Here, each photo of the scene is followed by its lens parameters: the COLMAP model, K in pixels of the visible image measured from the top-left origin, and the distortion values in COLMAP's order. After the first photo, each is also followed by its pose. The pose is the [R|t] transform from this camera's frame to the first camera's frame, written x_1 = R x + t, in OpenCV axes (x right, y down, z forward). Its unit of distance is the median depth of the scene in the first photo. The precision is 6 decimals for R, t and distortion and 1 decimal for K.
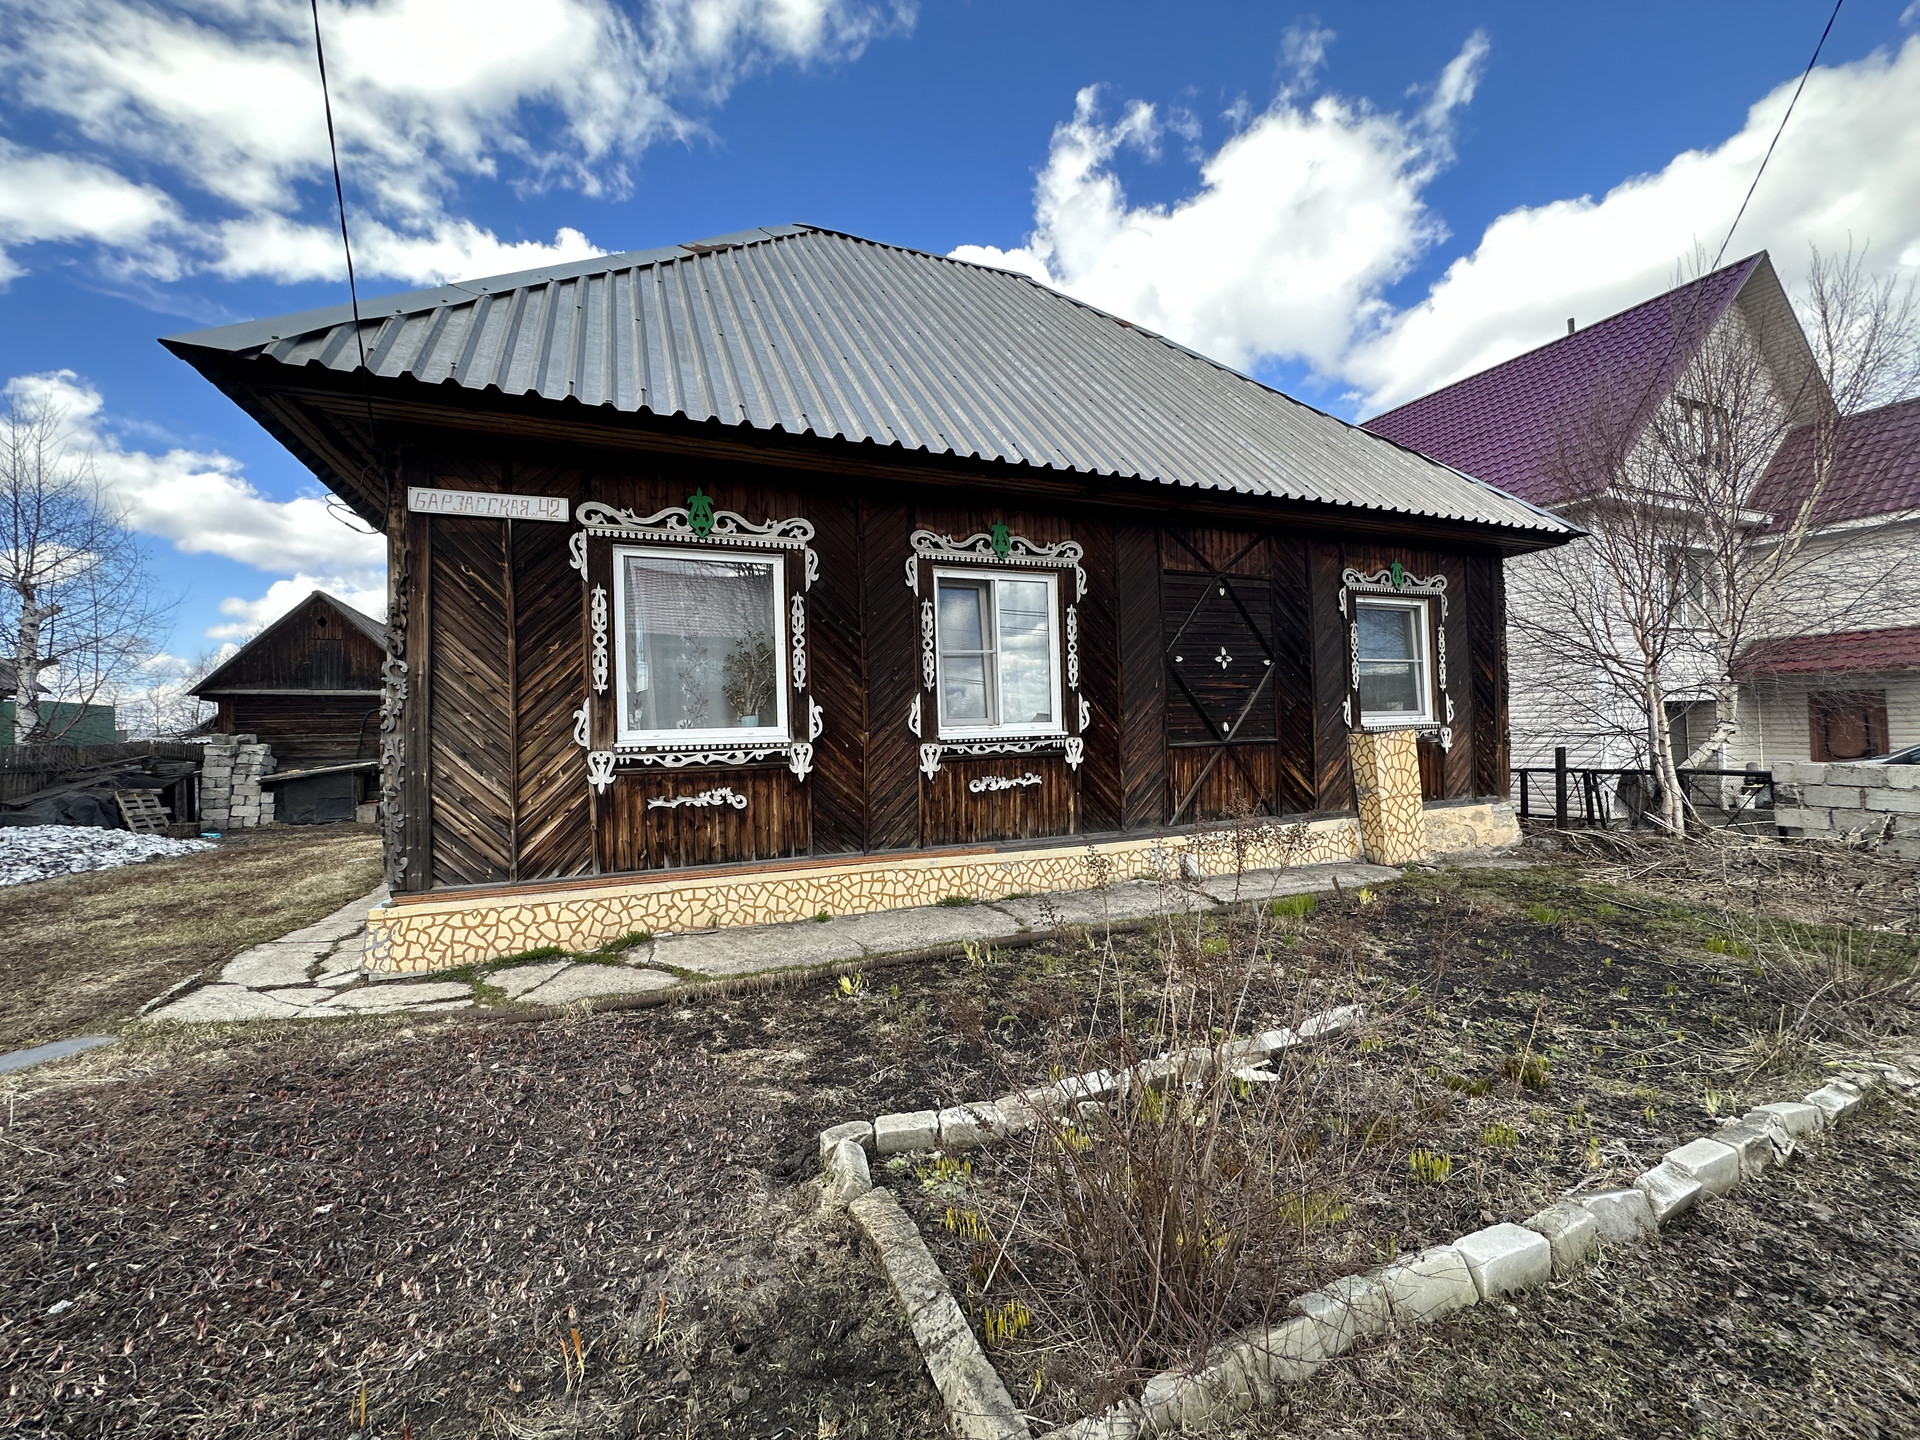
lens RADIAL K [[764.8, 0, 960.0], [0, 764.8, 720.0], [0, 0, 1]] dist [-0.002965, 0.000795]
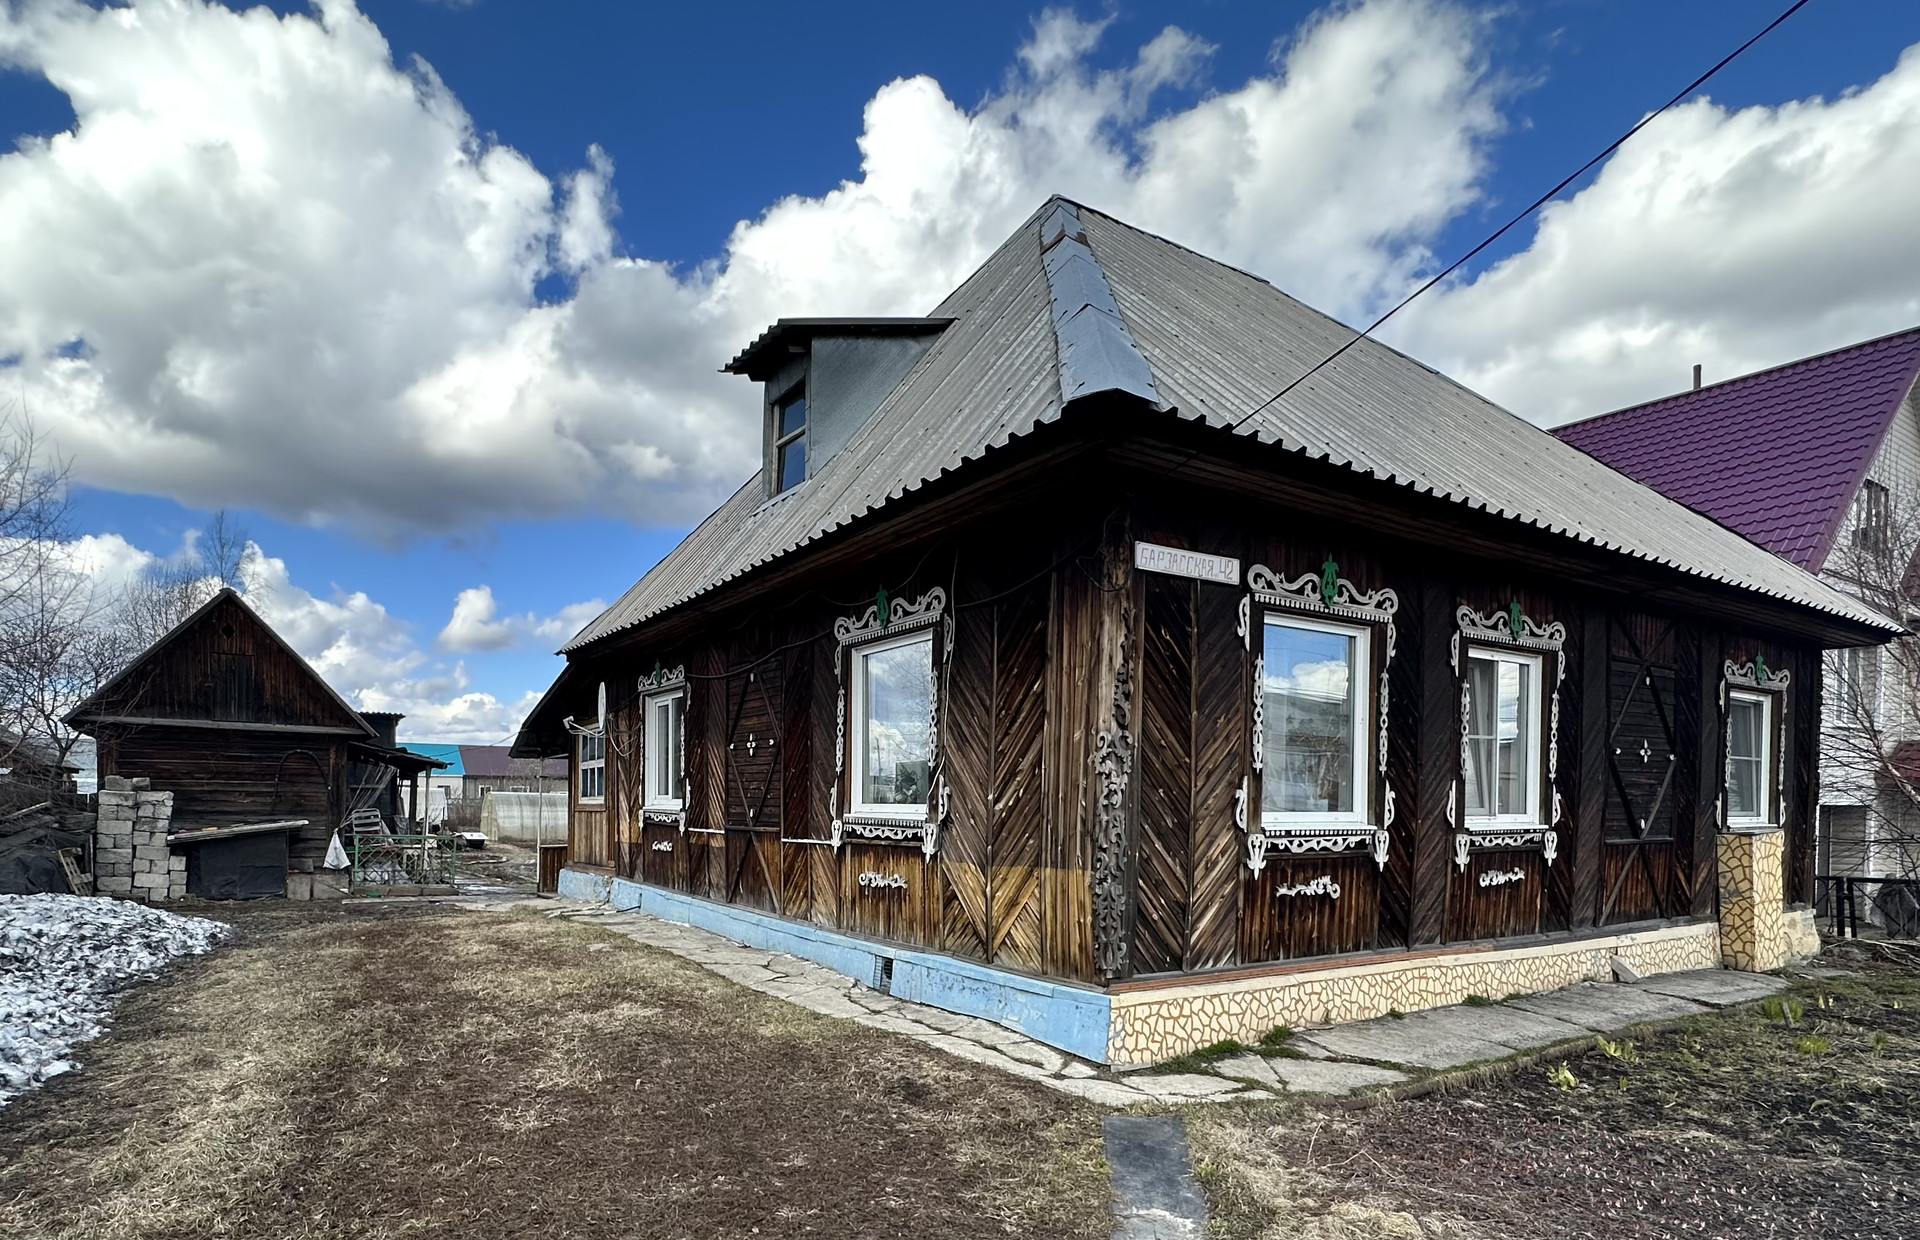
lens RADIAL K [[964.2, 0, 957.2], [0, 964.2, 826.5], [0, 0, 1]] dist [-0.001348, 0.000120]
pose [[0.991569, 0.034561, 0.124884, -0.838119], [-0.039380, 0.998564, 0.036325, 0.002712], [-0.123449, -0.040937, 0.991506, -0.106488]]
